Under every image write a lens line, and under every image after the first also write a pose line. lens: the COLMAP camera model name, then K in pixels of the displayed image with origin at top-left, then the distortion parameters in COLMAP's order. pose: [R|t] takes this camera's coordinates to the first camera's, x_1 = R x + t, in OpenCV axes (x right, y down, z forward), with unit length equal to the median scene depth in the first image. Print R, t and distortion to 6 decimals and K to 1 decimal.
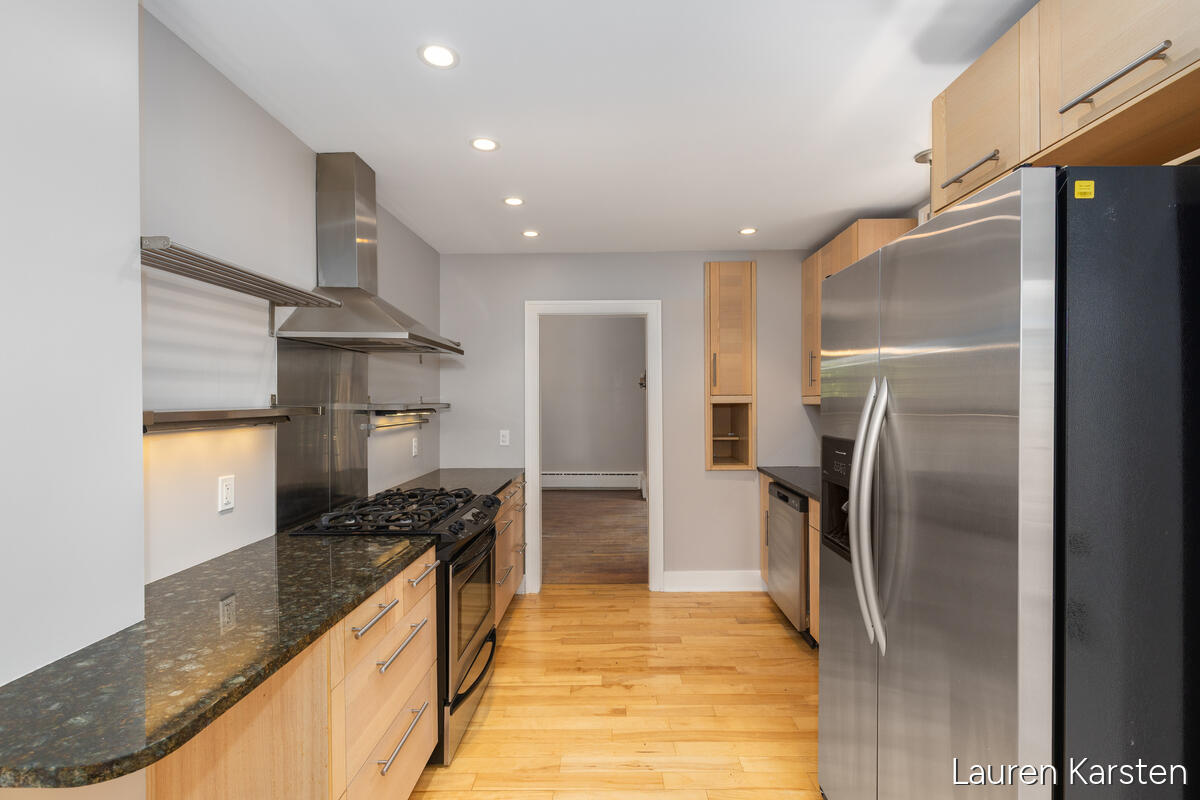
lens RADIAL K [[532.4, 0, 600.4], [0, 532.4, 402.4], [0, 0, 1]] dist [-0.005330, -0.000282]
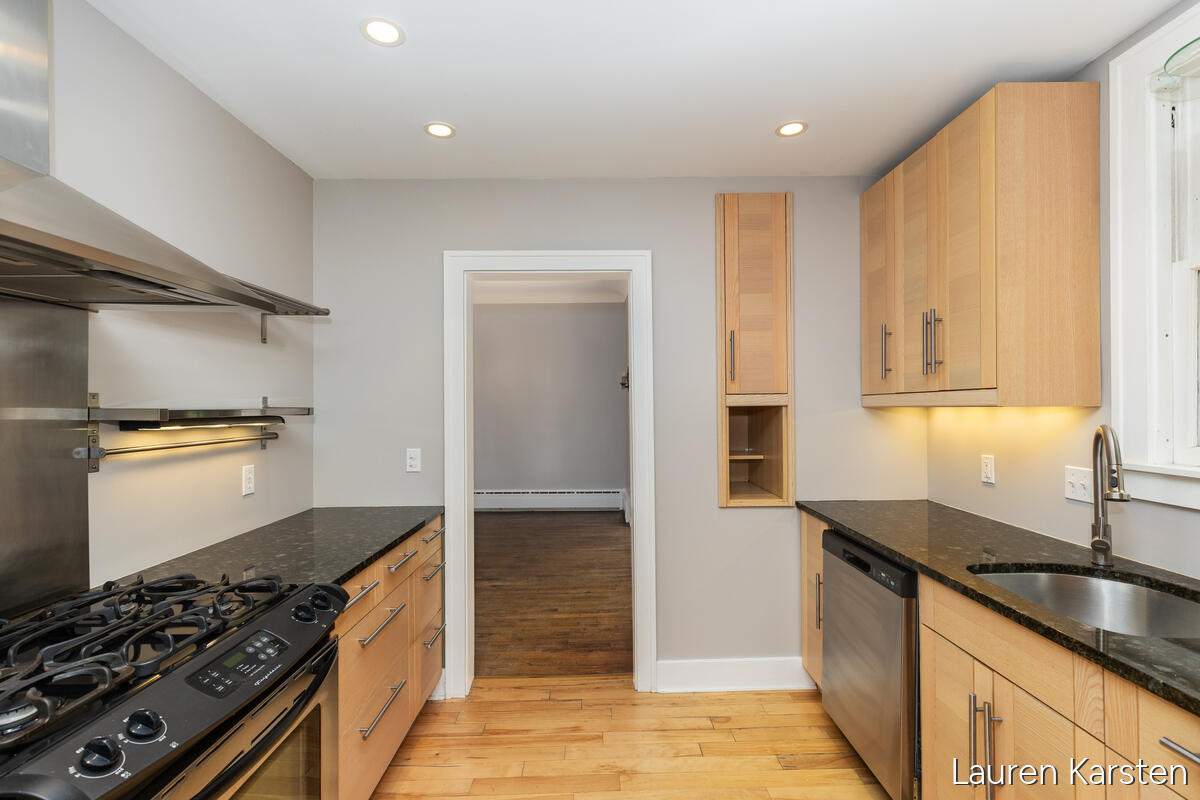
lens RADIAL K [[532.4, 0, 603.2], [0, 532.4, 401.4], [0, 0, 1]] dist [-0.005330, -0.000282]
pose [[0.999285, -0.002311, 0.037738, 0.028872], [0.002700, 0.999944, -0.010269, 0.002137], [-0.037712, 0.010364, 0.999235, 0.342097]]
